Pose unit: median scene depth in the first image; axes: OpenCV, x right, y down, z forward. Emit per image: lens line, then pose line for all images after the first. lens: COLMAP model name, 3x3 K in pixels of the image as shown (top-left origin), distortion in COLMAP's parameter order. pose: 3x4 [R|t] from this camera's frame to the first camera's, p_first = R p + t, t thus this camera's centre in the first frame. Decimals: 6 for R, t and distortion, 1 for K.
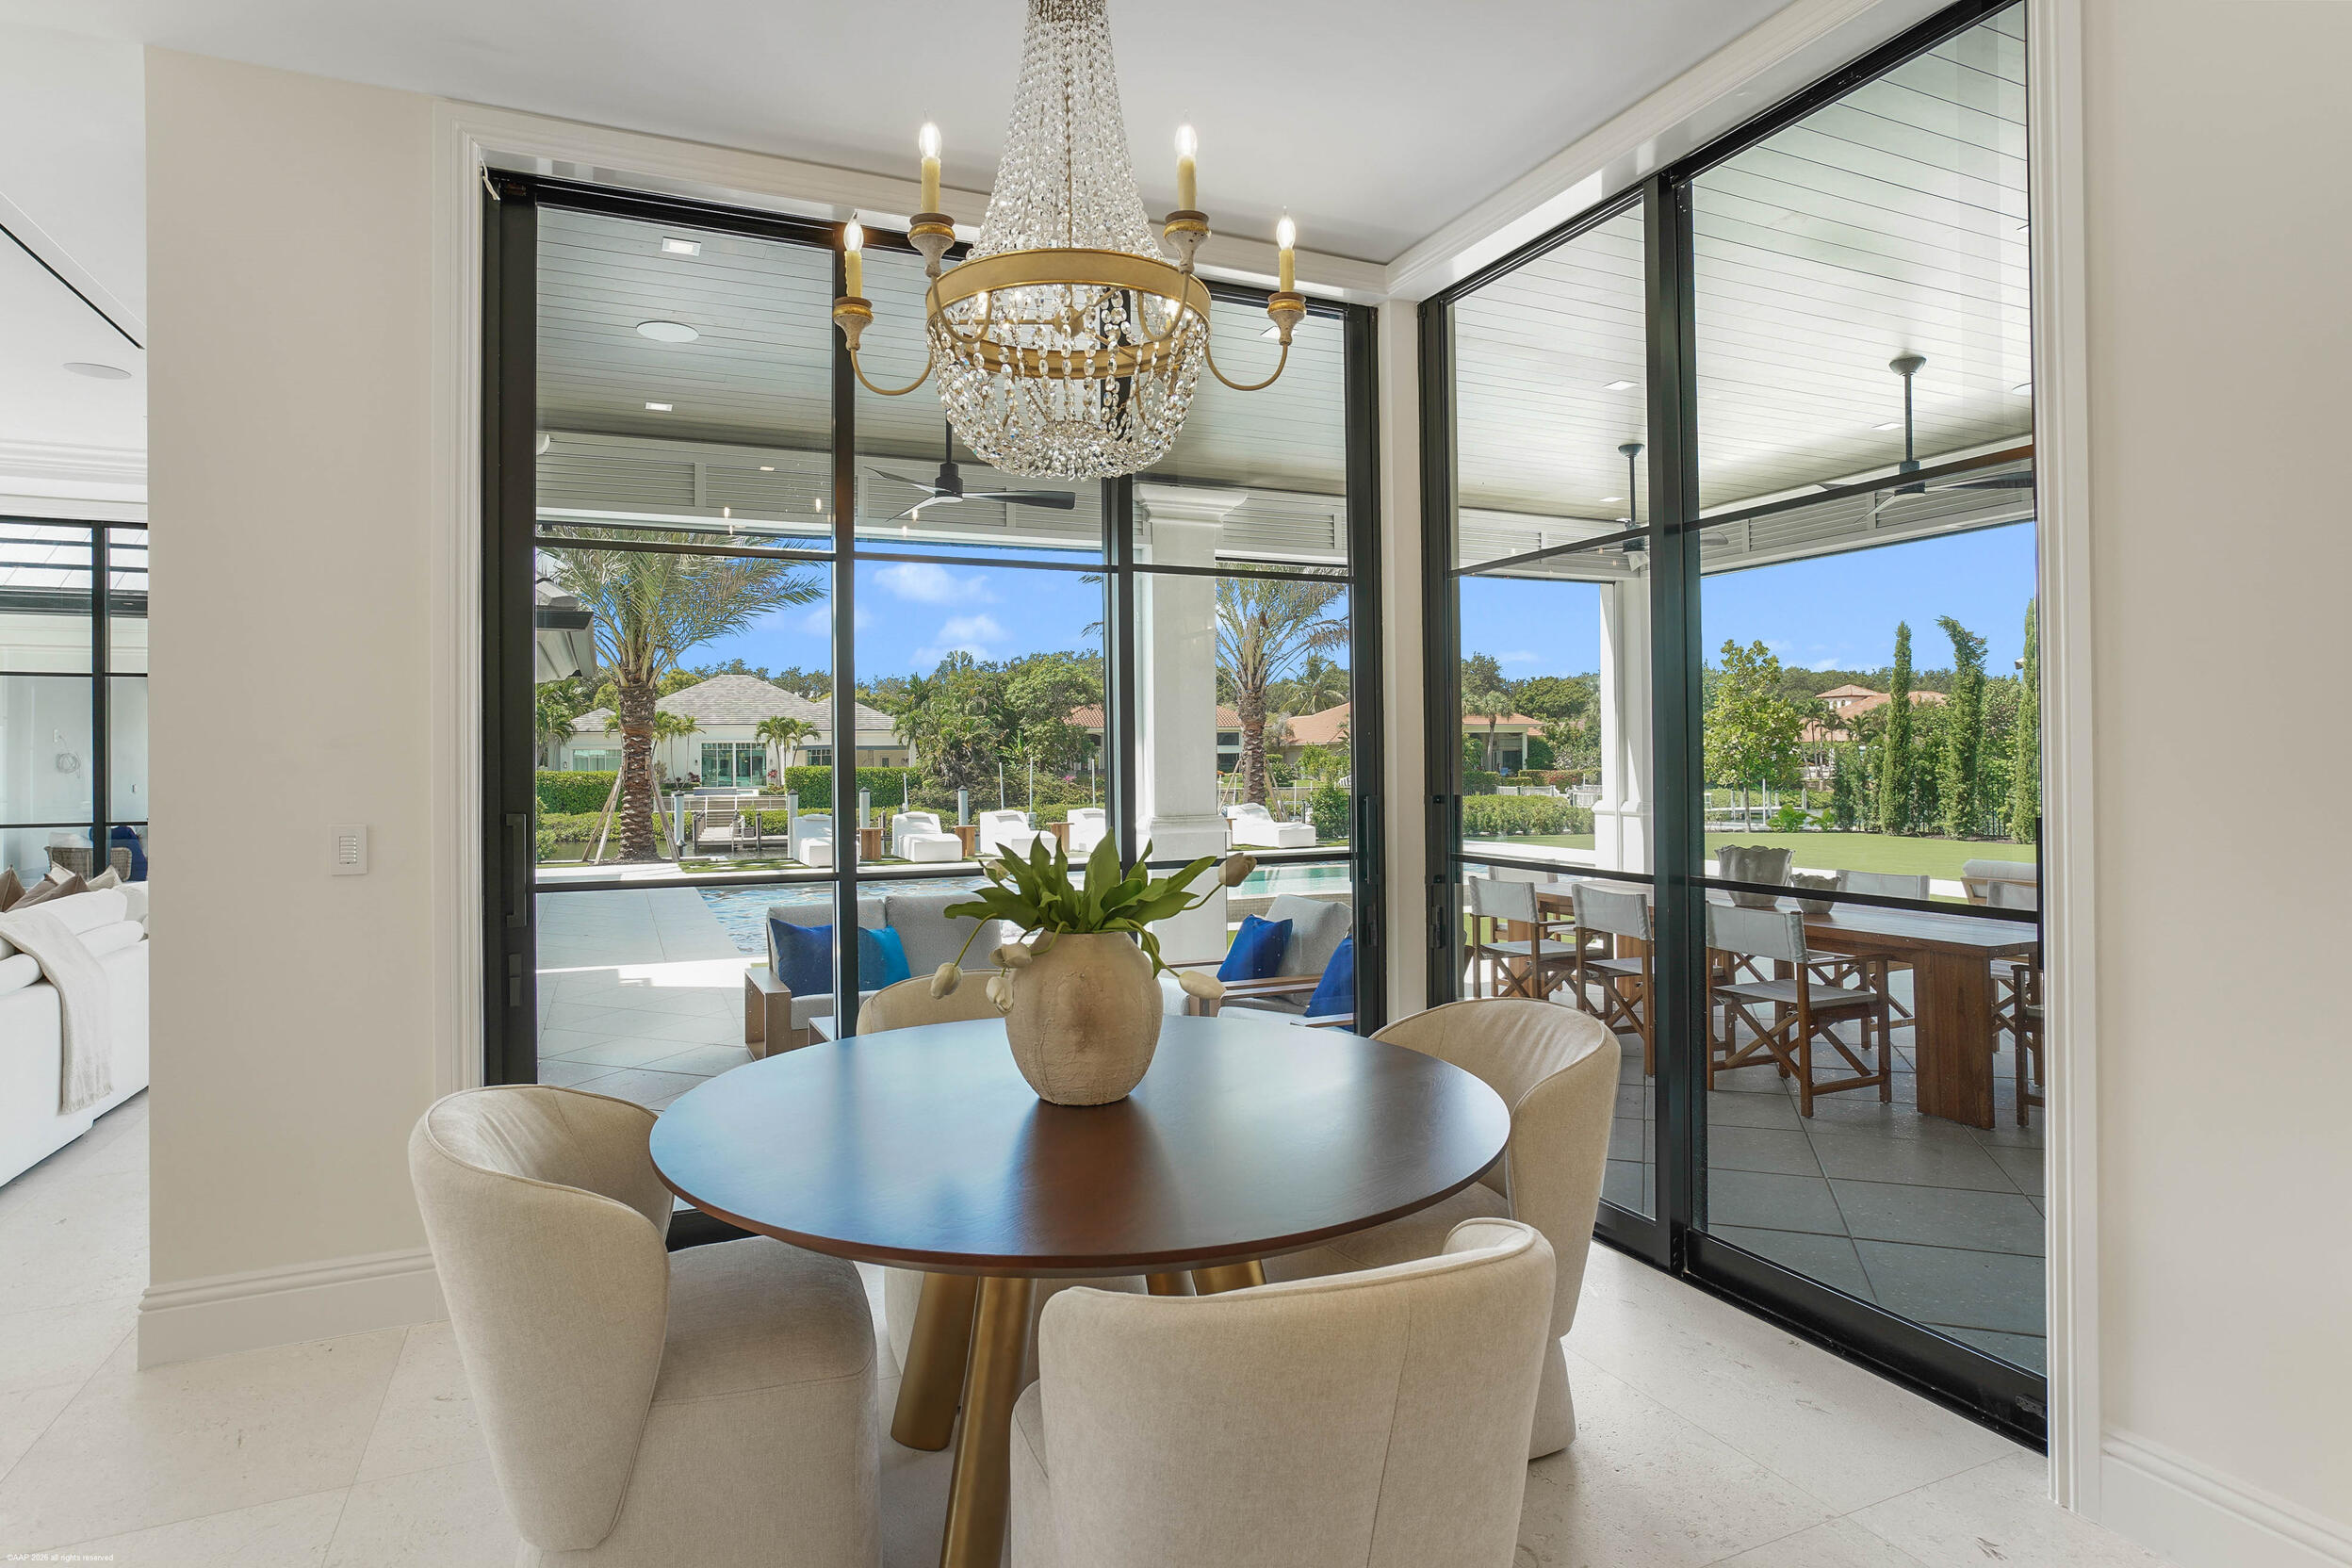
lens RADIAL K [[1226.0, 0, 1172.4], [0, 1226.0, 770.0], [0, 0, 1]] dist [0.003148, 0.000202]
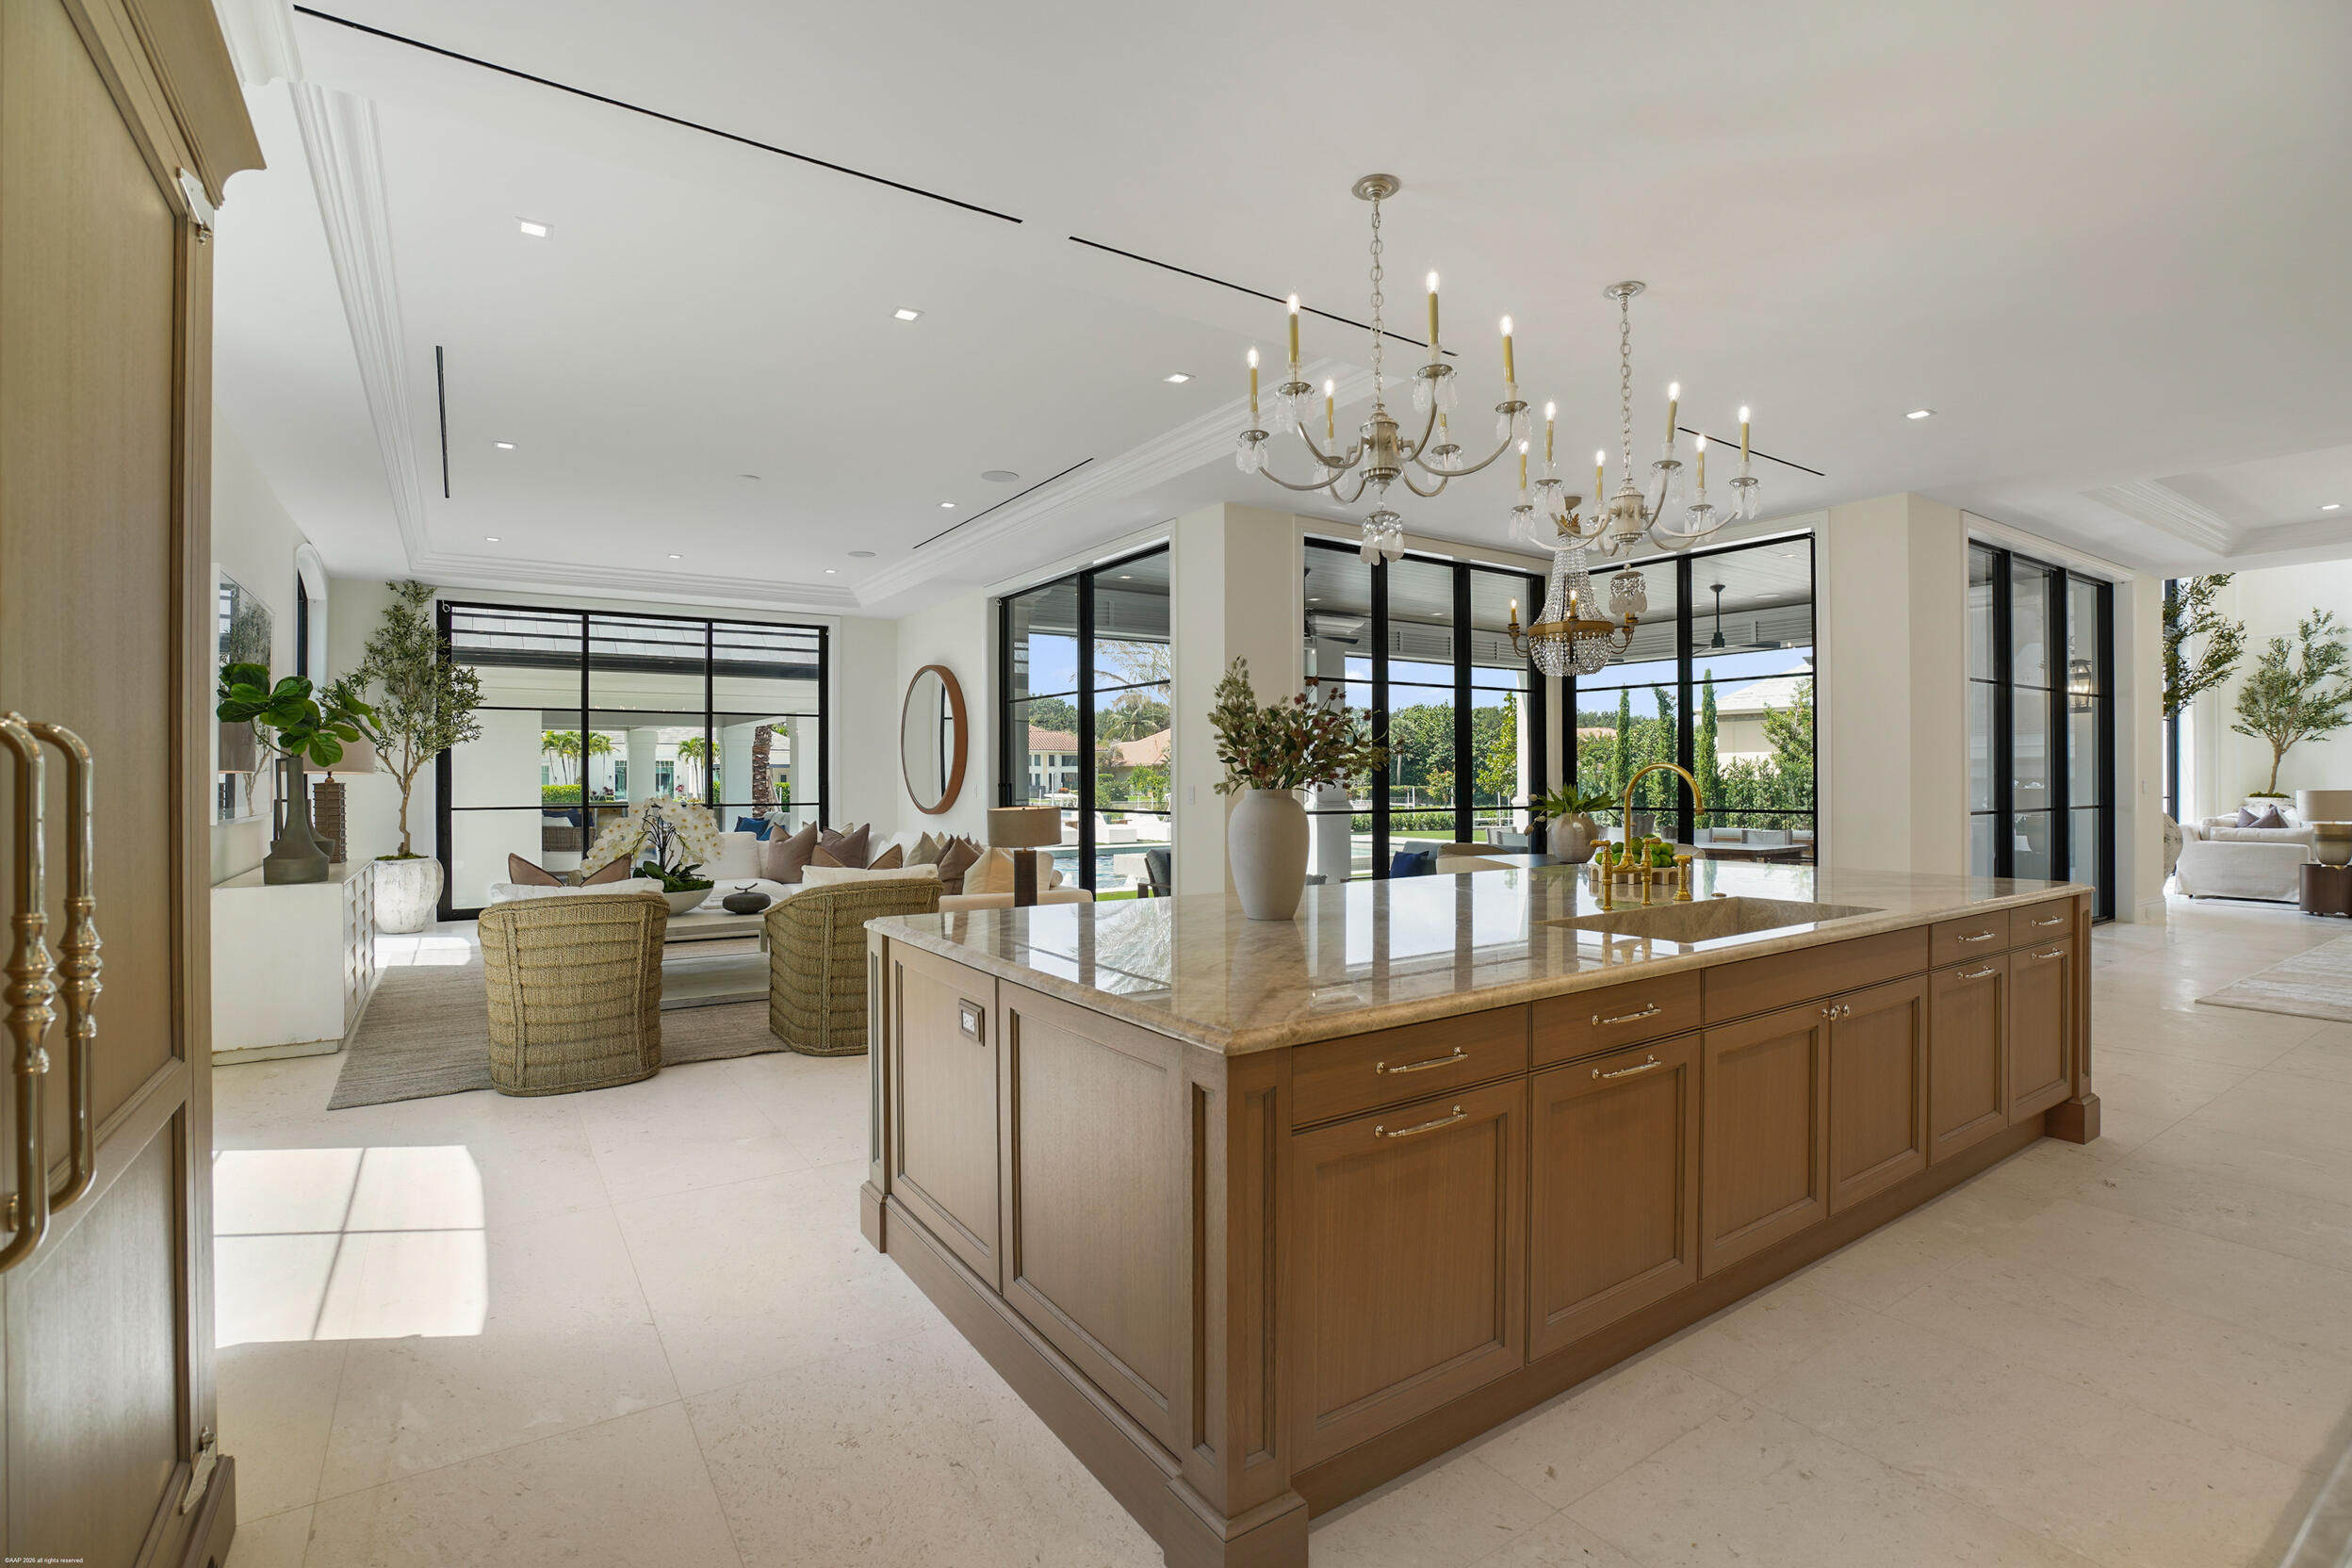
lens RADIAL K [[1069.2, 0, 1175.9], [0, 1069.2, 783.0], [0, 0, 1]] dist [-0.020290, -0.000008]
pose [[0.984998, 0.004779, 0.172500, -0.140820], [-0.003941, 0.999979, -0.005199, 0.005957], [-0.172521, 0.004442, 0.984996, -0.144791]]
